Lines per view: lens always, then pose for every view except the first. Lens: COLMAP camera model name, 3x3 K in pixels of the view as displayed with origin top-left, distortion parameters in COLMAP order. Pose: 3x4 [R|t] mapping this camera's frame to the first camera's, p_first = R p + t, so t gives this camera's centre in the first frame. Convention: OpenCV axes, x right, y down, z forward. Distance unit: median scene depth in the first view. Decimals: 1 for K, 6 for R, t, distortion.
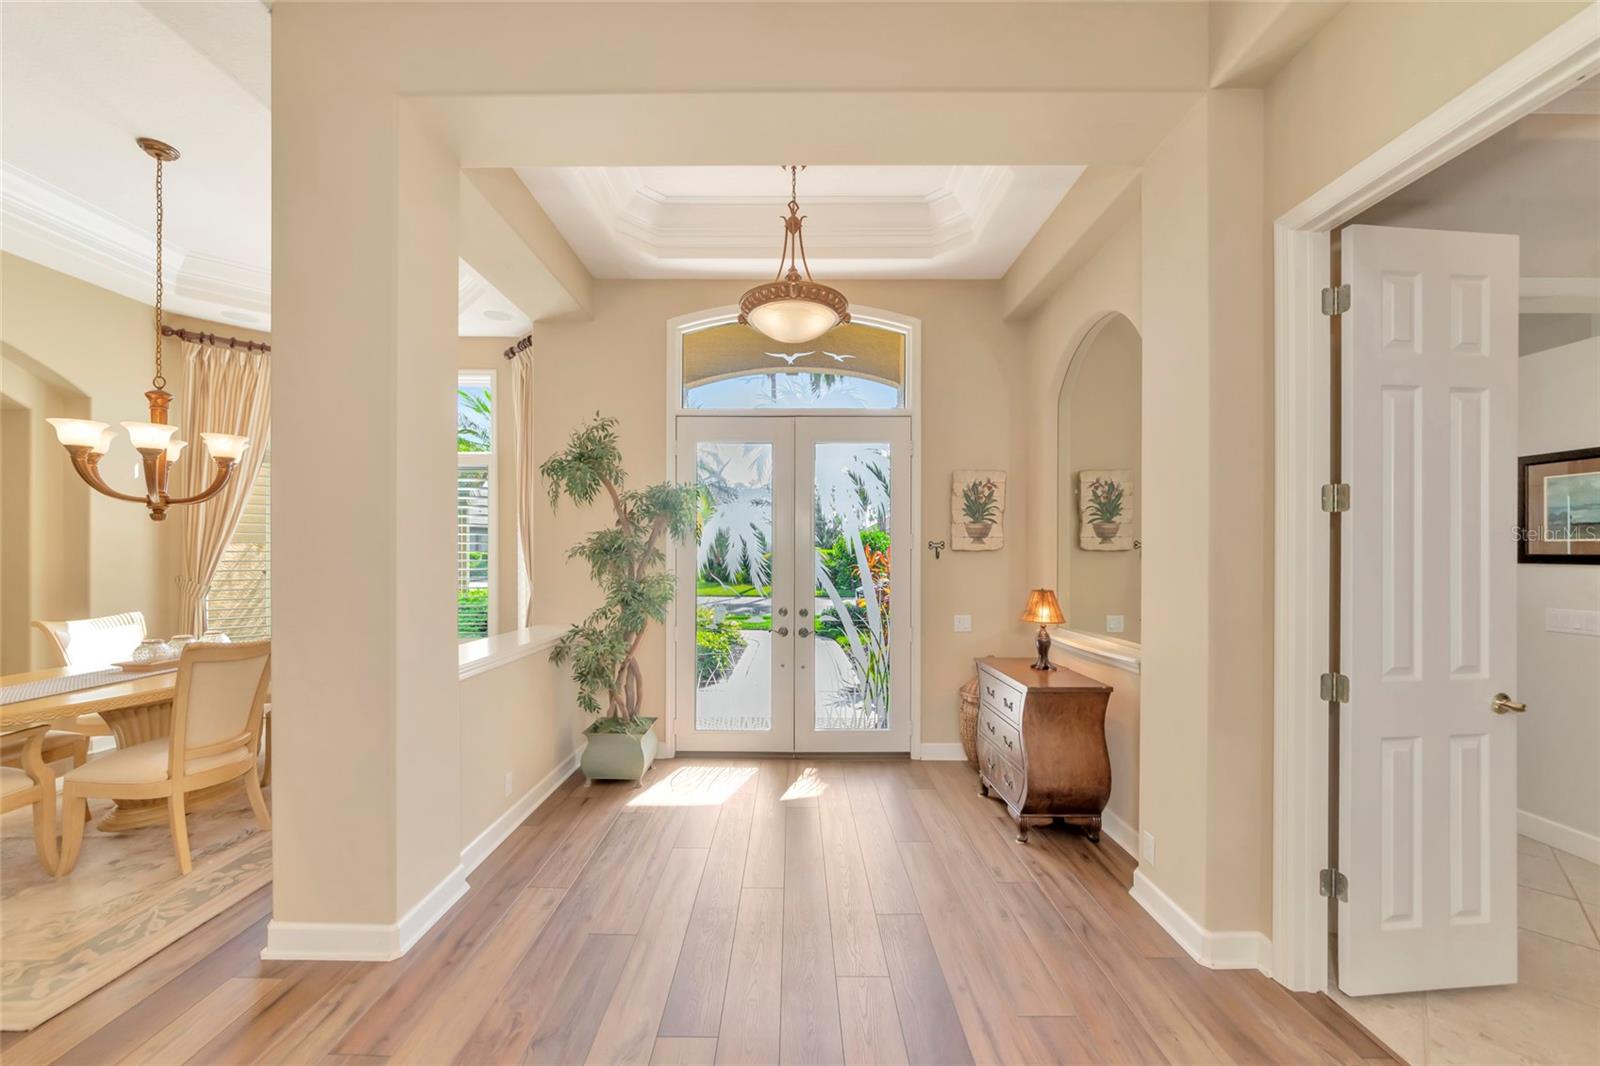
lens RADIAL K [[626.8, 0, 770.1], [0, 626.8, 551.7], [0, 0, 1]] dist [-0.000914, 0.001782]
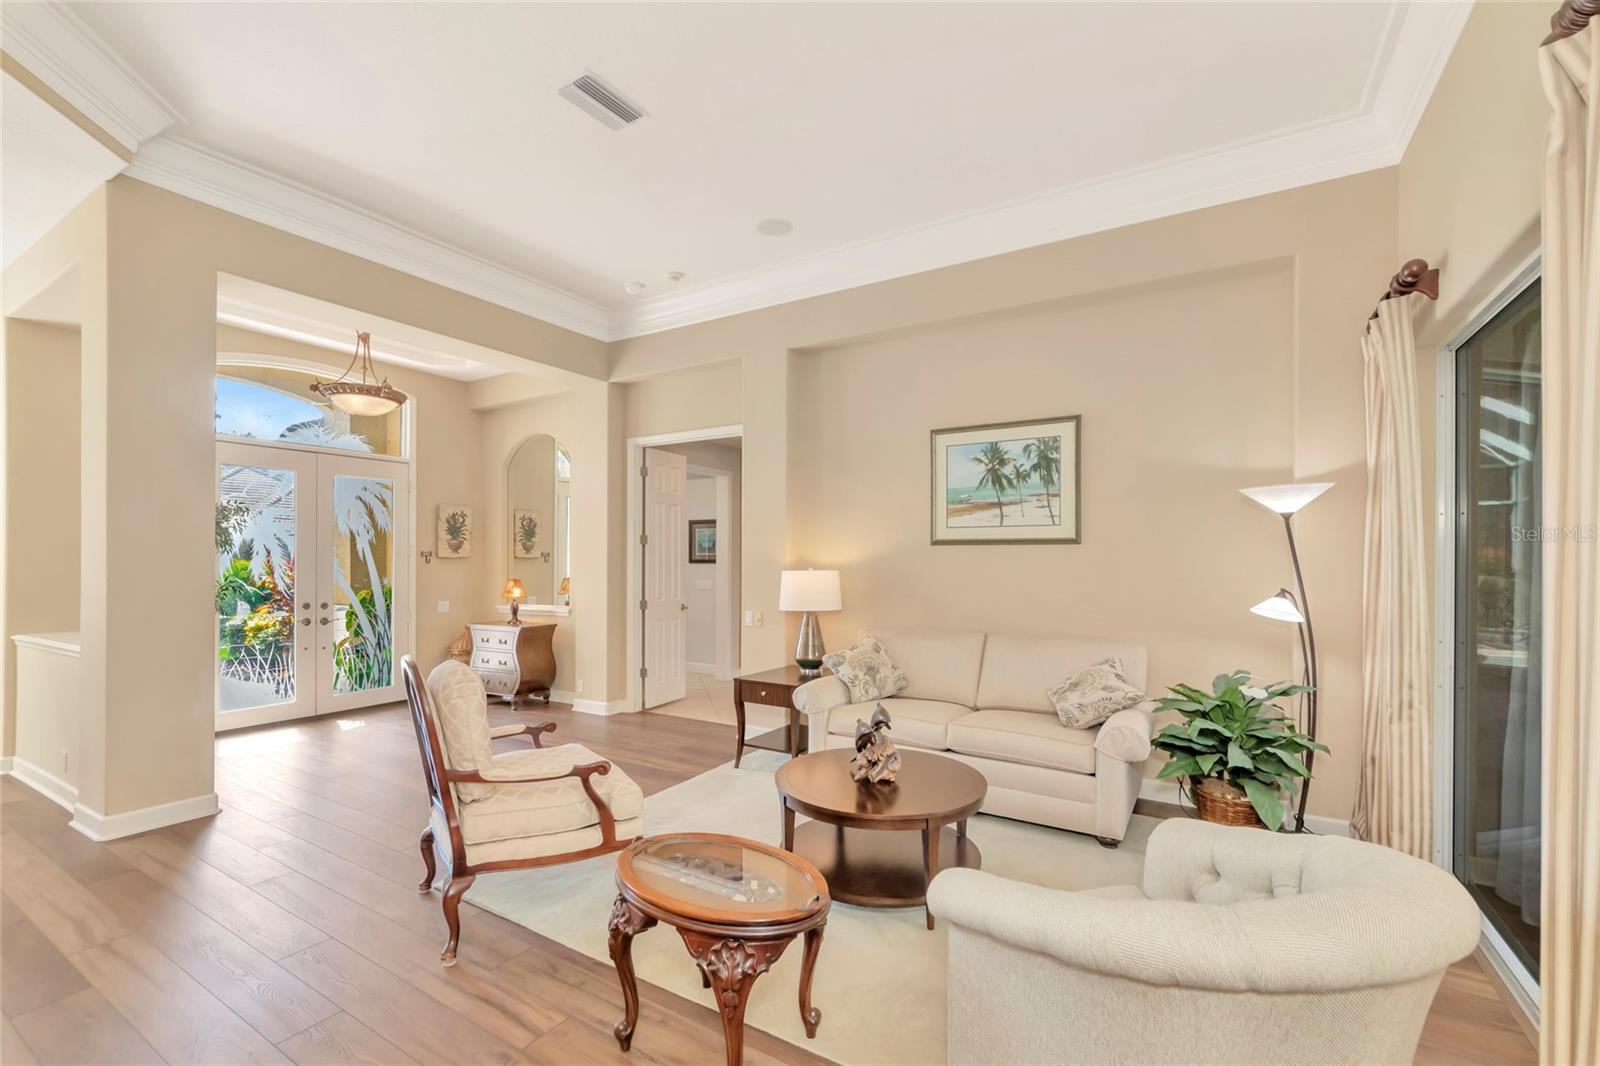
lens RADIAL K [[672.0, 0, 813.2], [0, 672.0, 561.3], [0, 0, 1]] dist [-0.000979, -0.000048]
pose [[0.506419, -0.002937, 0.862283, -0.633858], [0.001933, 0.999996, 0.002271, 0.004522], [-0.862286, 0.000516, 0.506422, -0.573055]]
